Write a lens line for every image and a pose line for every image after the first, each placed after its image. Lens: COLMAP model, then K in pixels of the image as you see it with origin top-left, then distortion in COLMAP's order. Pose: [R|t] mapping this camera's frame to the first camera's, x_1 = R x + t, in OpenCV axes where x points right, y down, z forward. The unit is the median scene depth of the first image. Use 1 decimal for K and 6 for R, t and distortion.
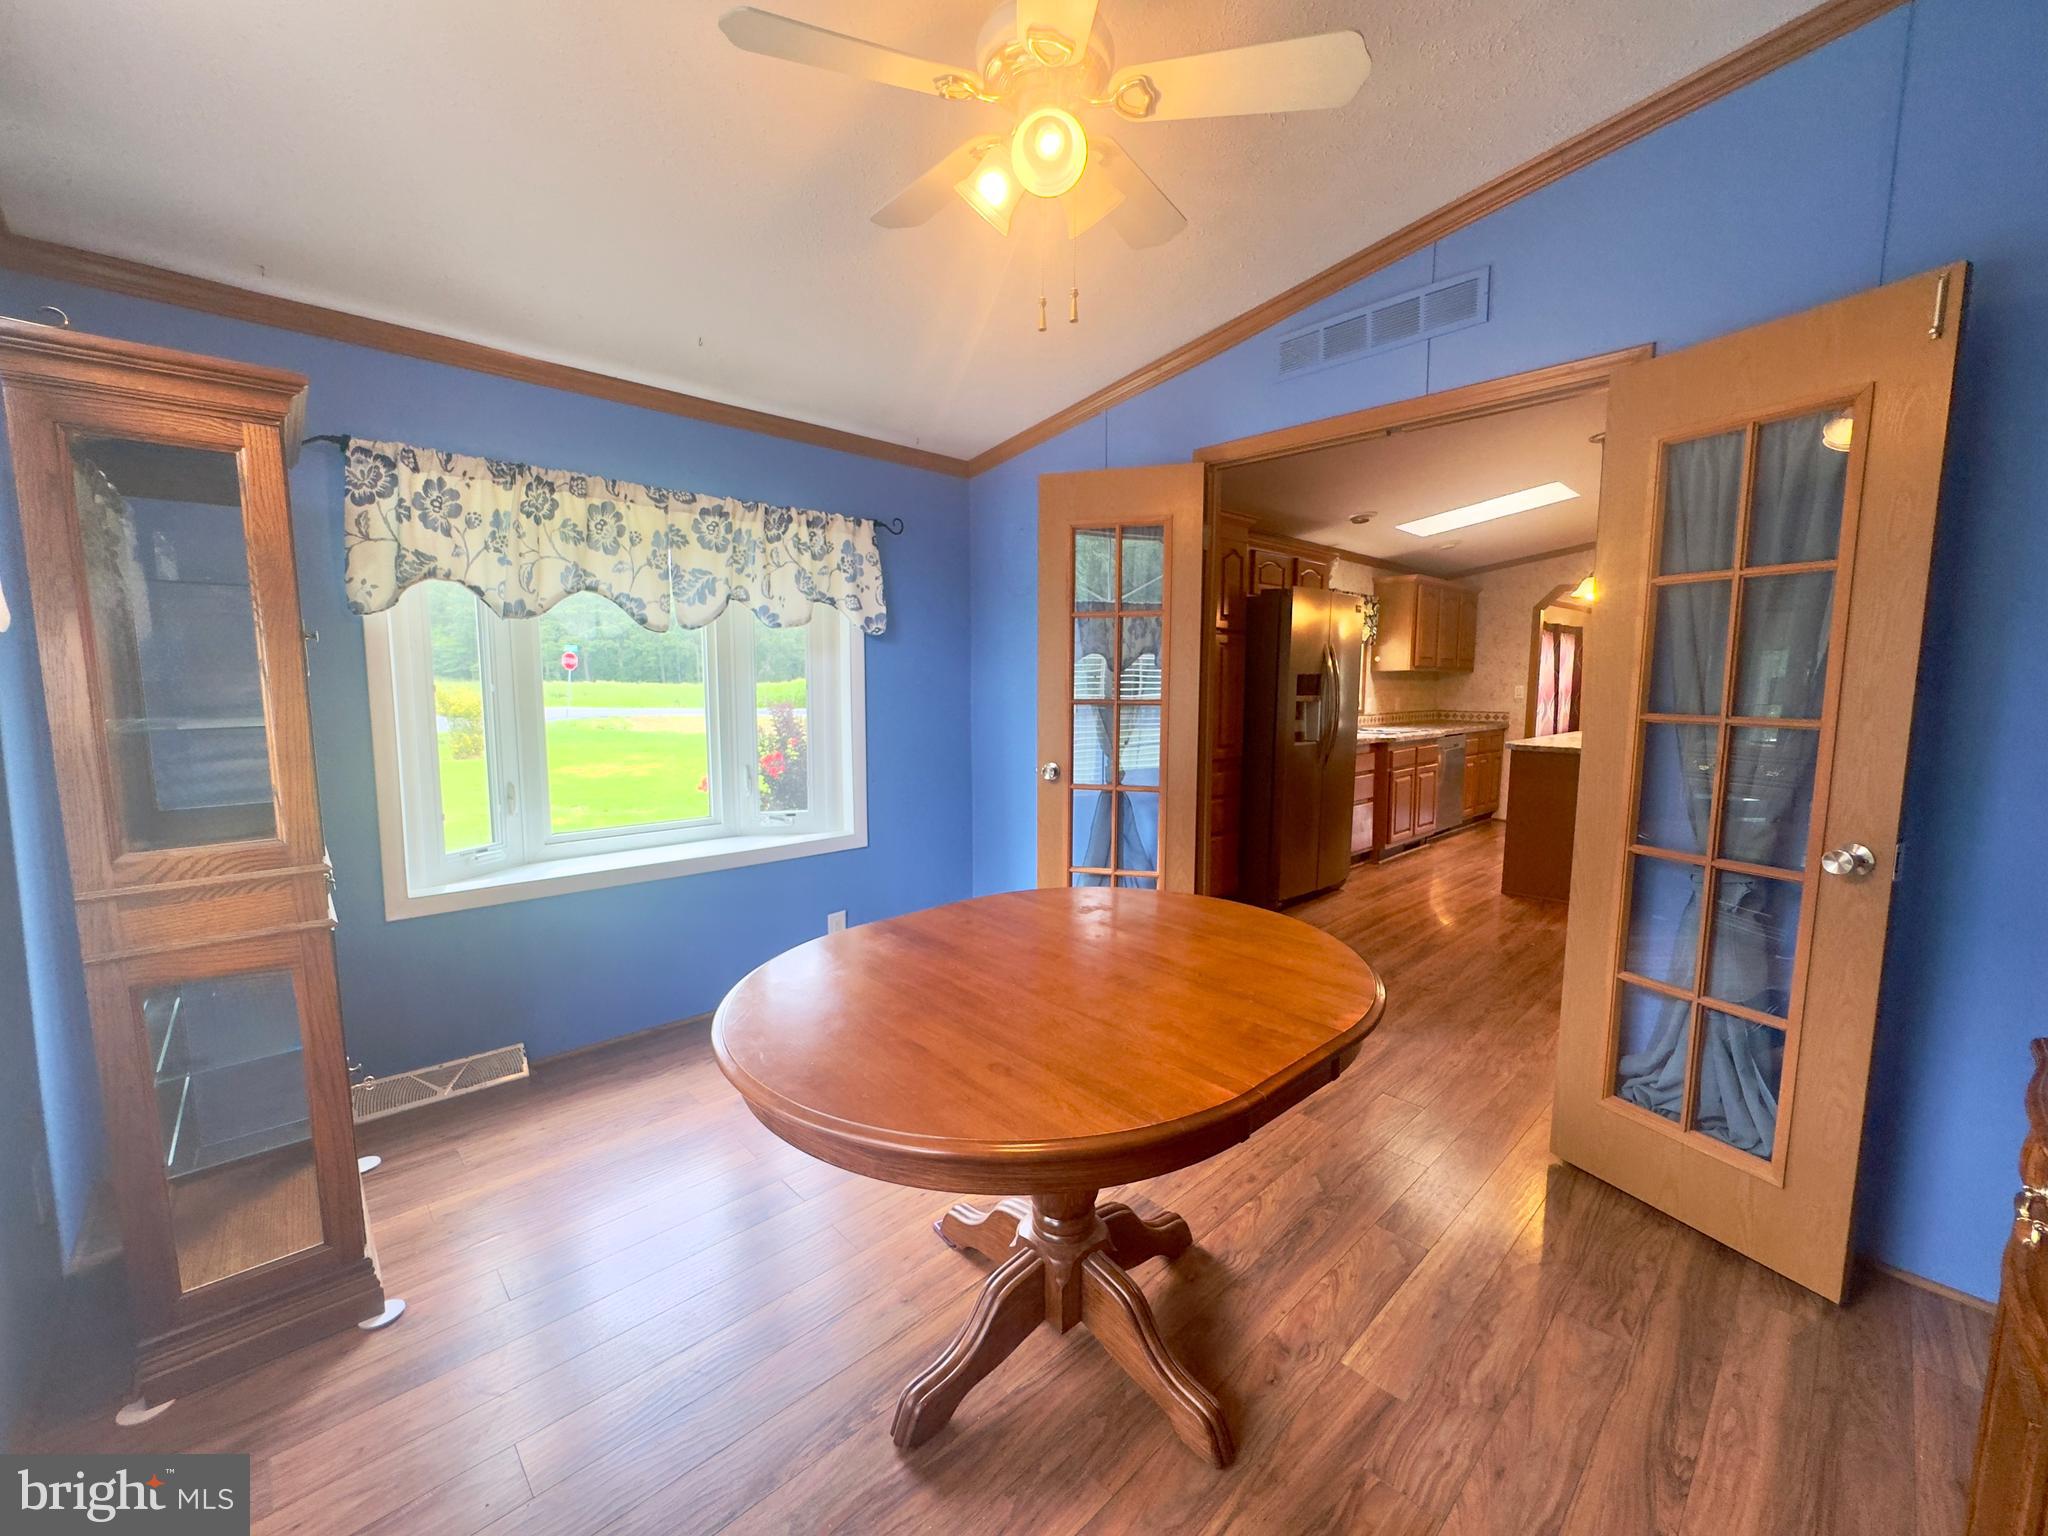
lens RADIAL K [[808.6, 0, 1024.2], [0, 808.6, 771.9], [0, 0, 1]] dist [-0.003163, -0.000150]
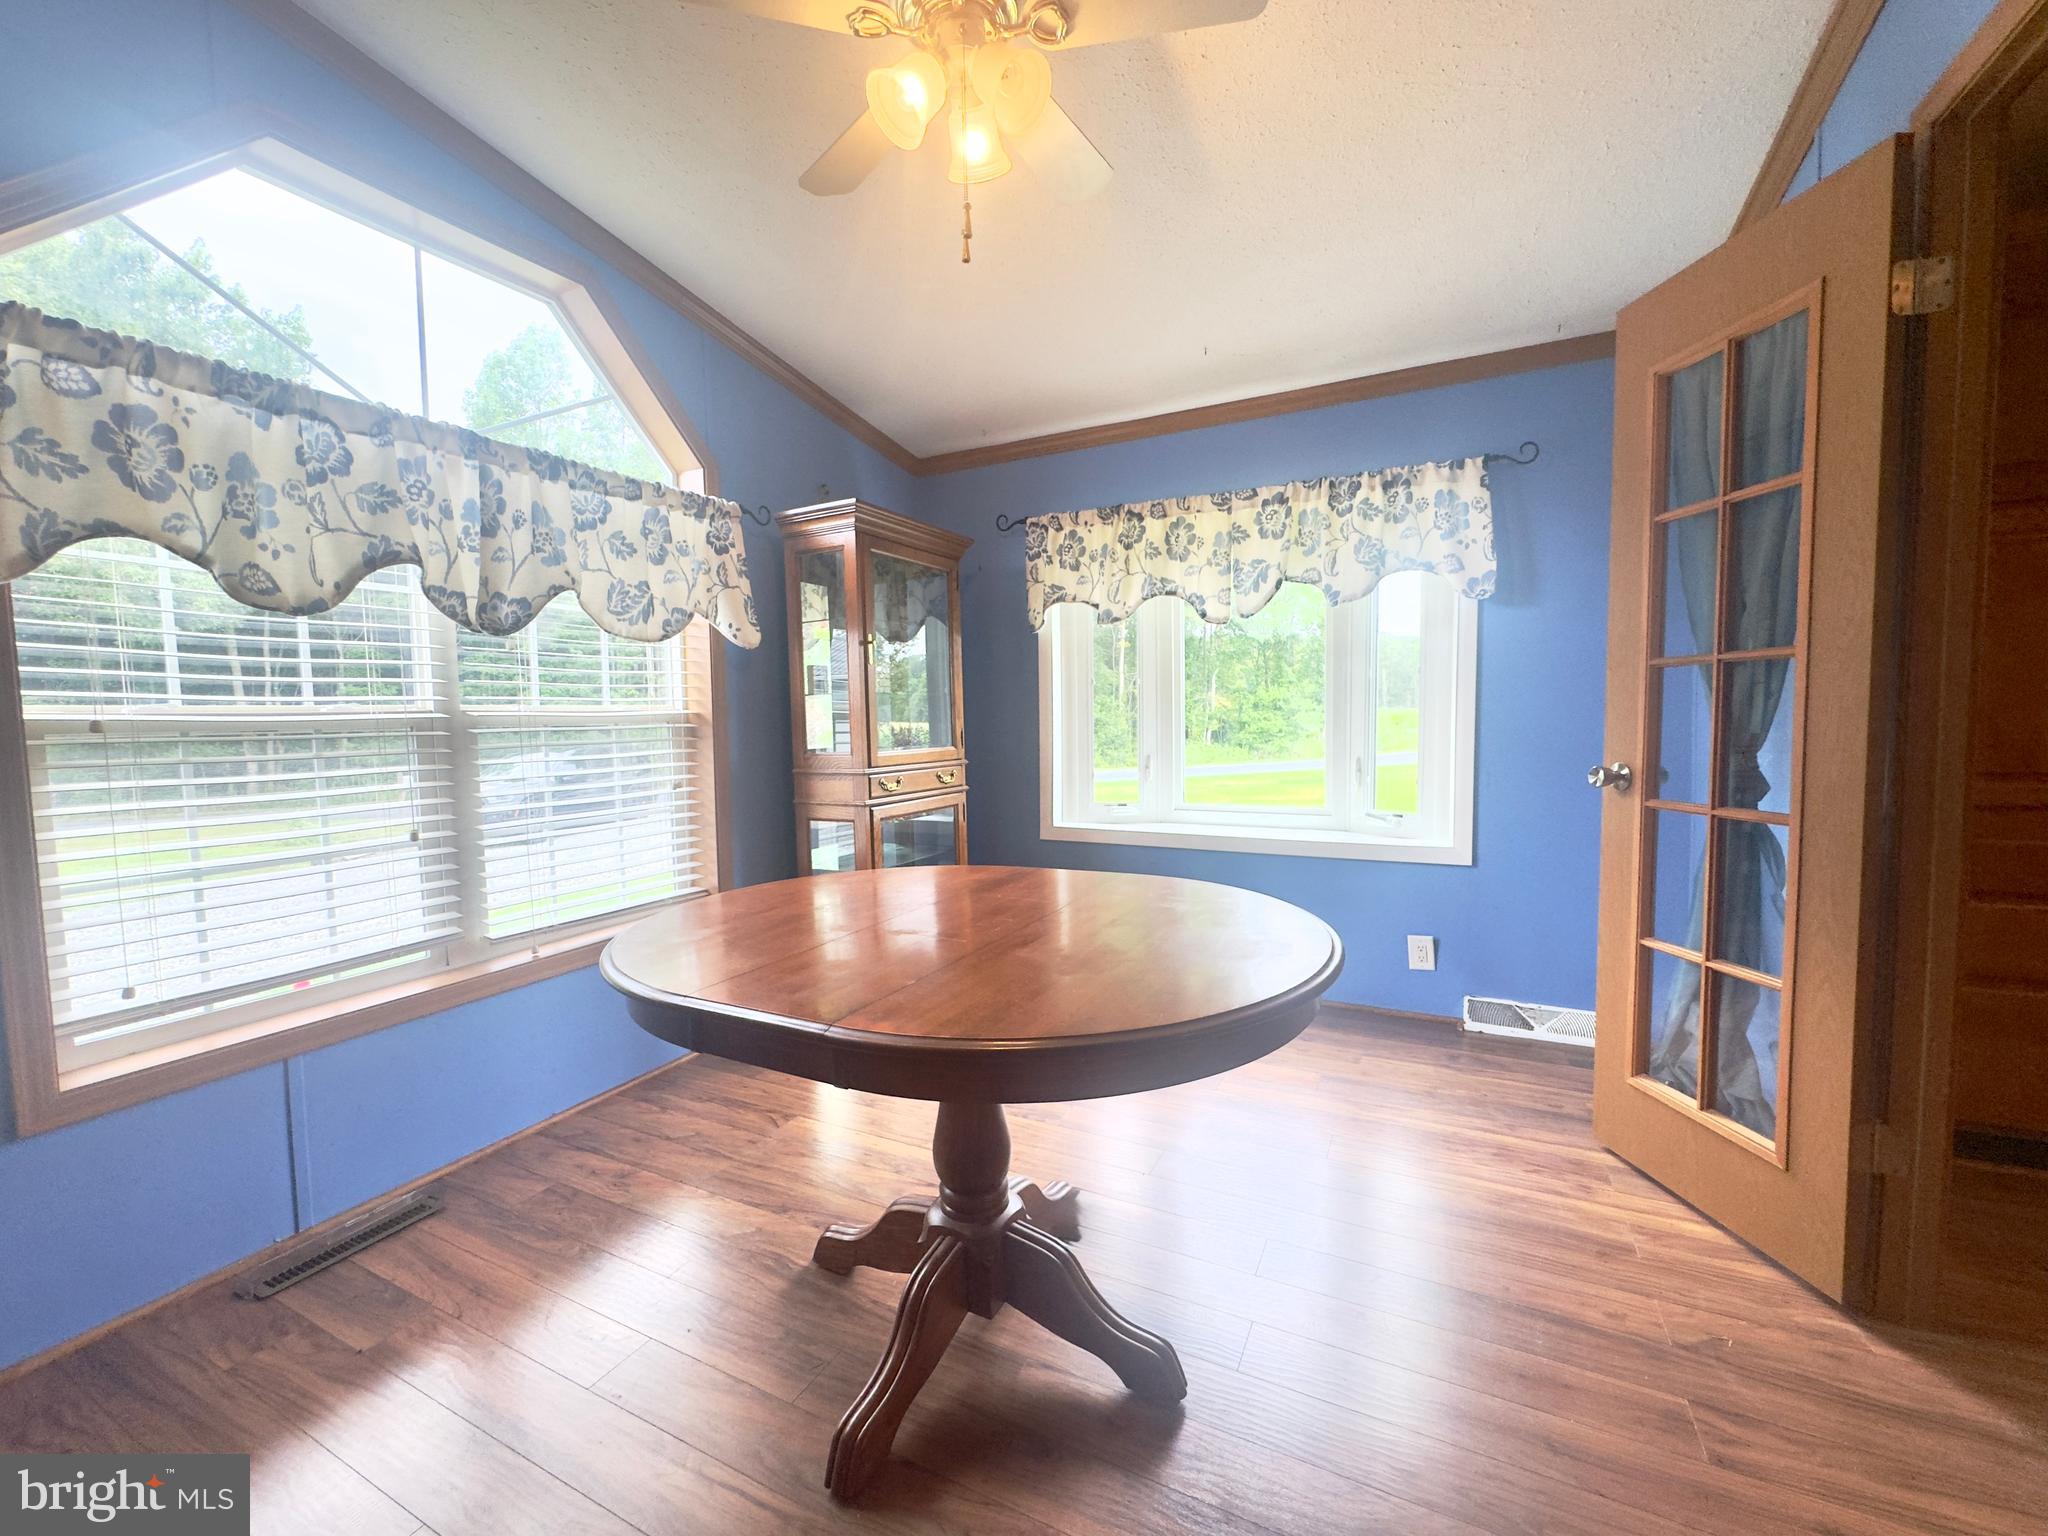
lens RADIAL K [[808.6, 0, 1011.8], [0, 808.6, 761.1], [0, 0, 1]] dist [-0.003163, -0.000150]
pose [[0.343765, 0.054717, -0.937460, 0.499744], [-0.083629, 0.996118, 0.027474, 0.007172], [0.935324, 0.068954, 0.347007, 0.369861]]
